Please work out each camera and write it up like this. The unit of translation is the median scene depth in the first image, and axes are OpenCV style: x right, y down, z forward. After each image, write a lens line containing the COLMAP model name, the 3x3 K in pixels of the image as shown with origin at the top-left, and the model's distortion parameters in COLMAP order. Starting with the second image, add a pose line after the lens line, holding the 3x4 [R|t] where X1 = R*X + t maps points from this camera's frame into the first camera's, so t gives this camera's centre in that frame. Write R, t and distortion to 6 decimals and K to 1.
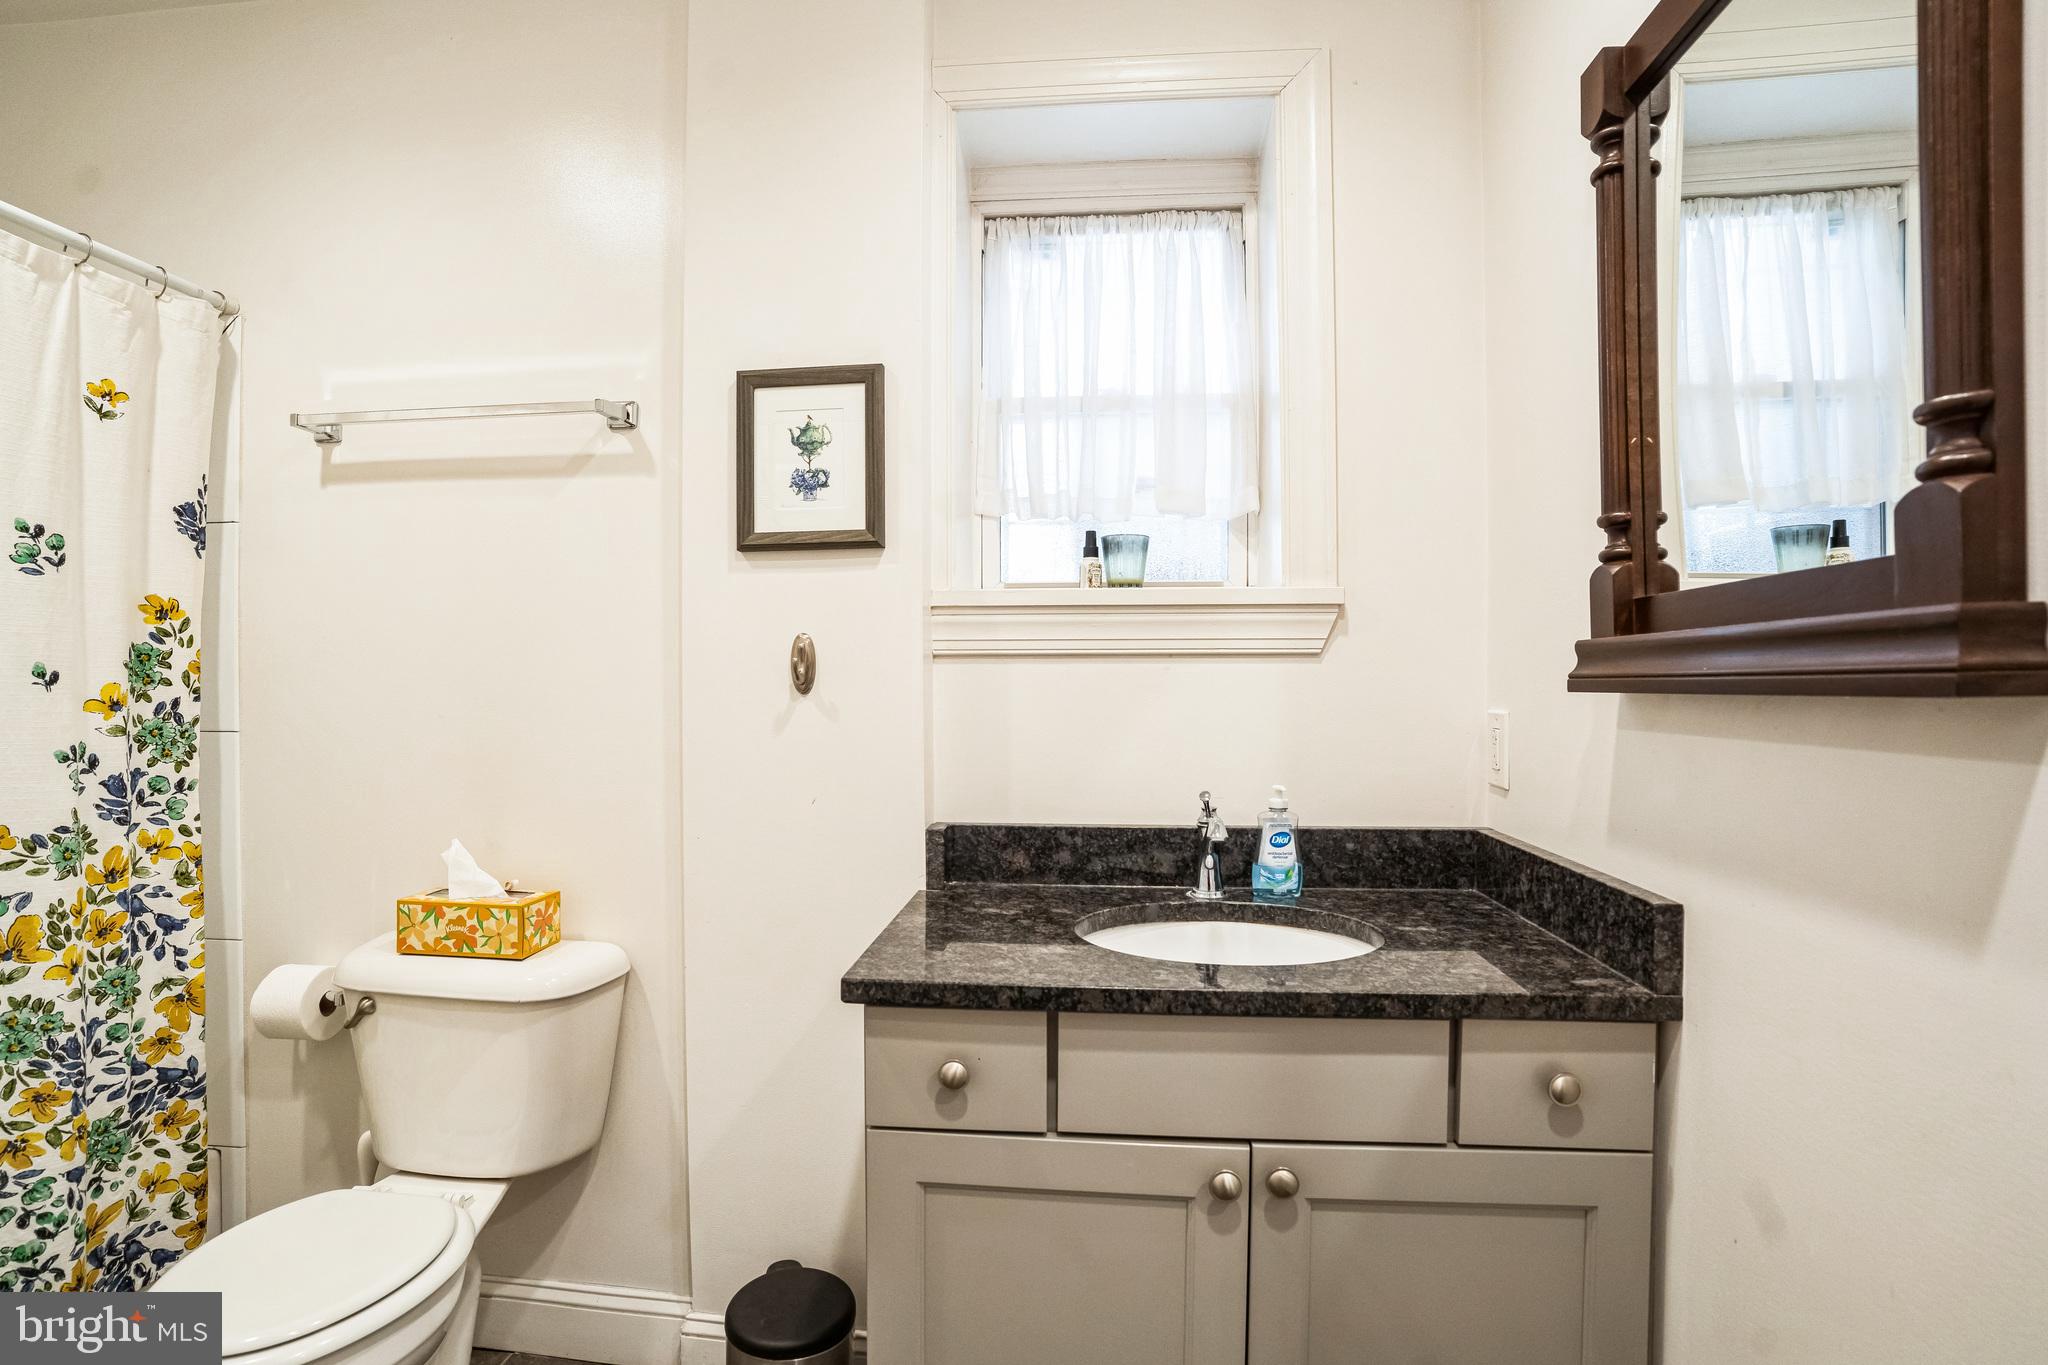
lens RADIAL K [[977.3, 0, 1038.1], [0, 977.3, 698.0], [0, 0, 1]] dist [-0.066799, 0.022137]
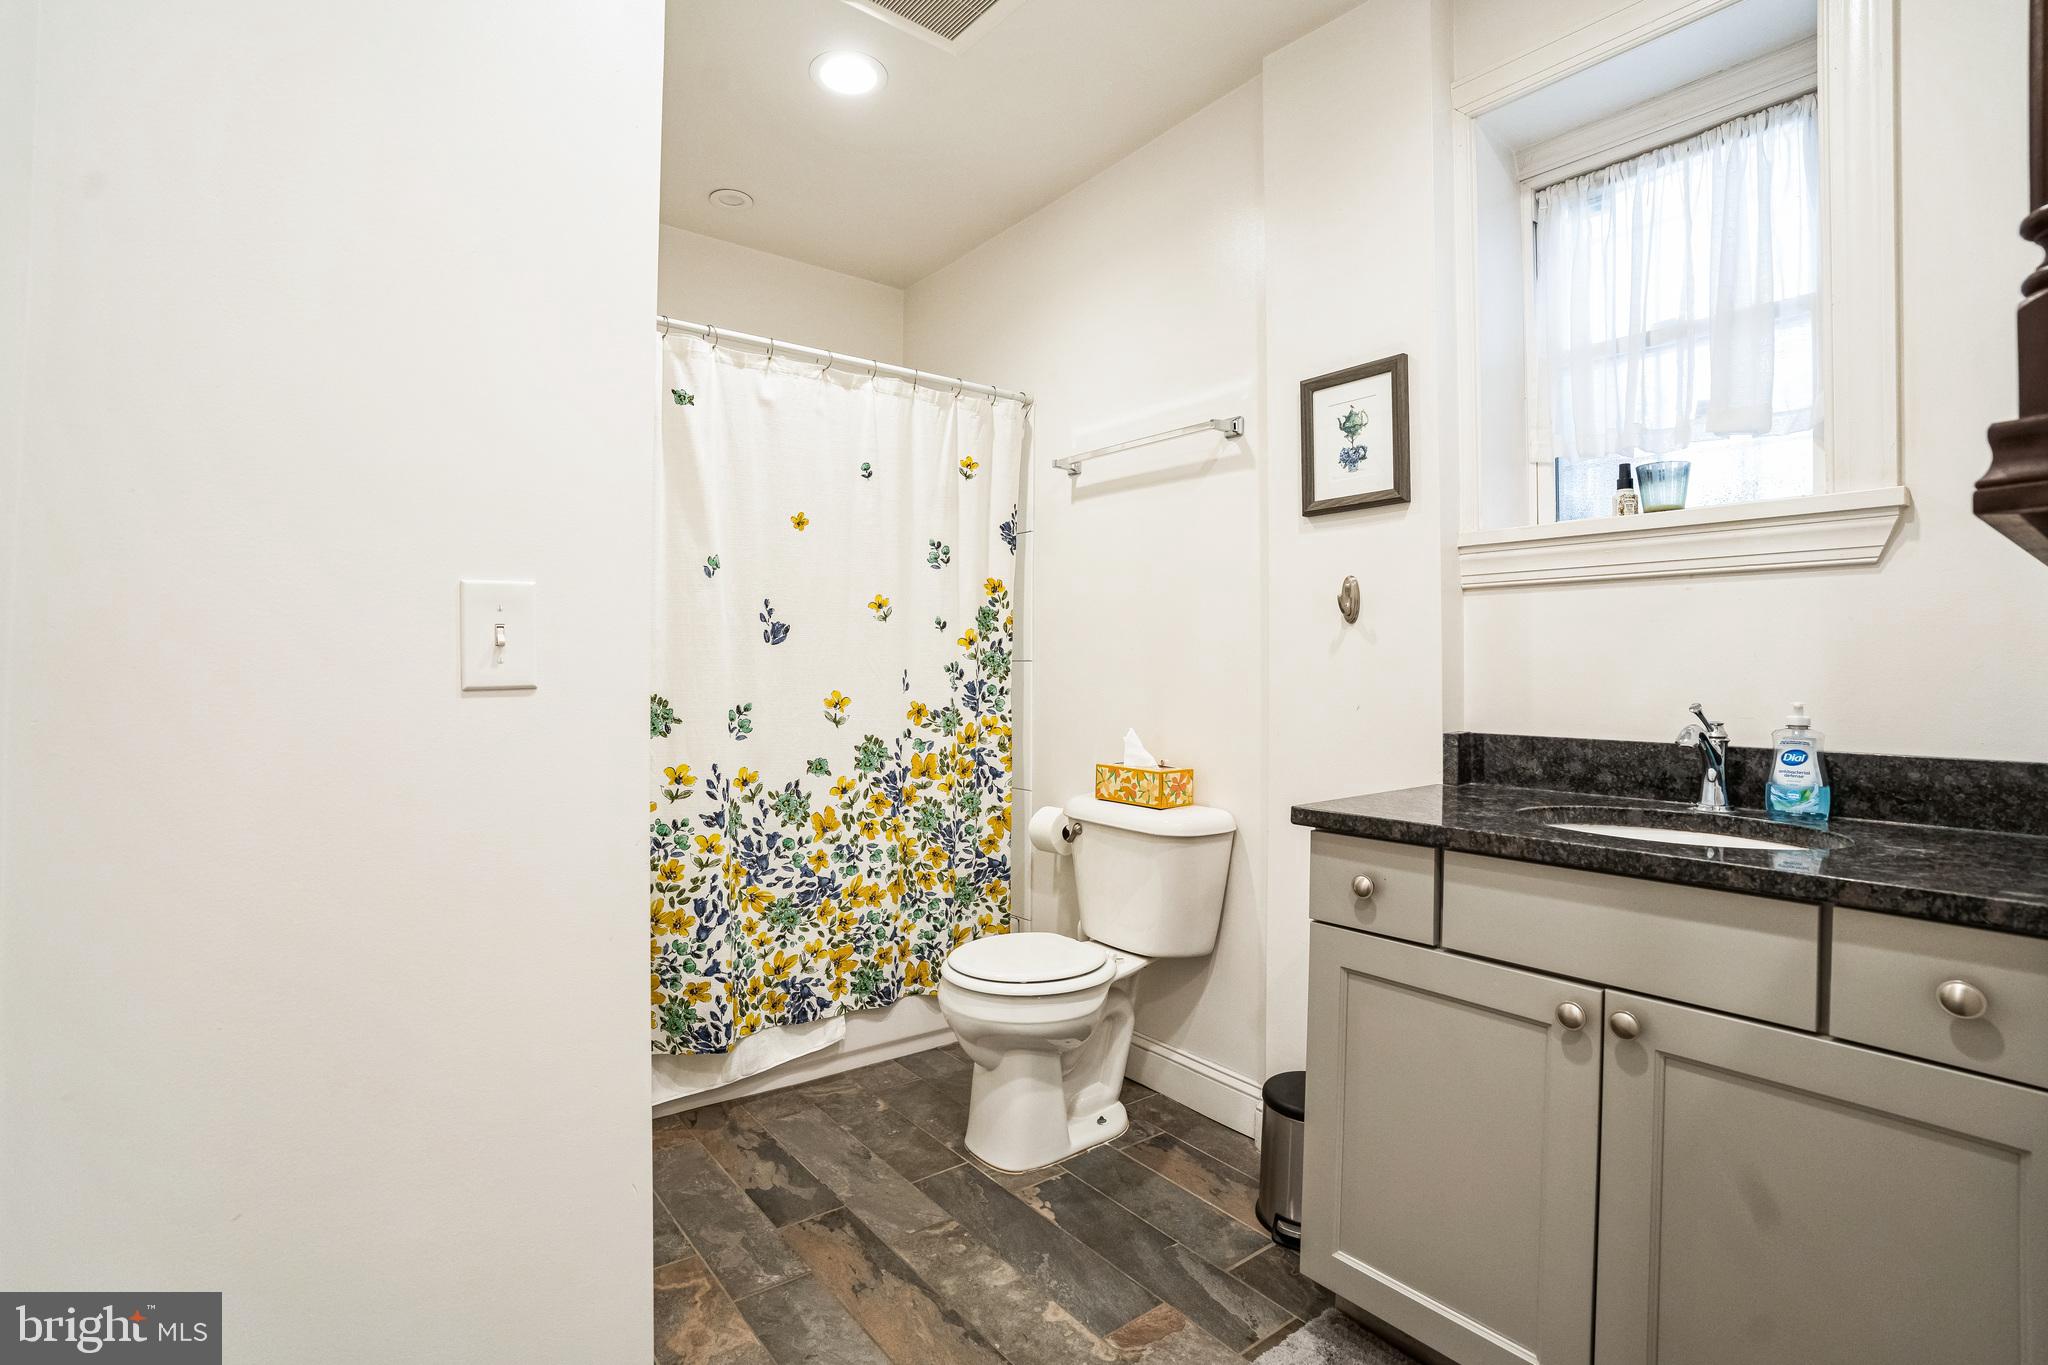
lens RADIAL K [[977.3, 0, 1029.5], [0, 977.3, 667.7], [0, 0, 1]] dist [-0.066799, 0.022137]
pose [[0.696907, -0.001382, -0.717160, 0.377481], [-0.010506, 0.999871, -0.012136, 0.073670], [0.717085, 0.015992, 0.696802, -0.184160]]
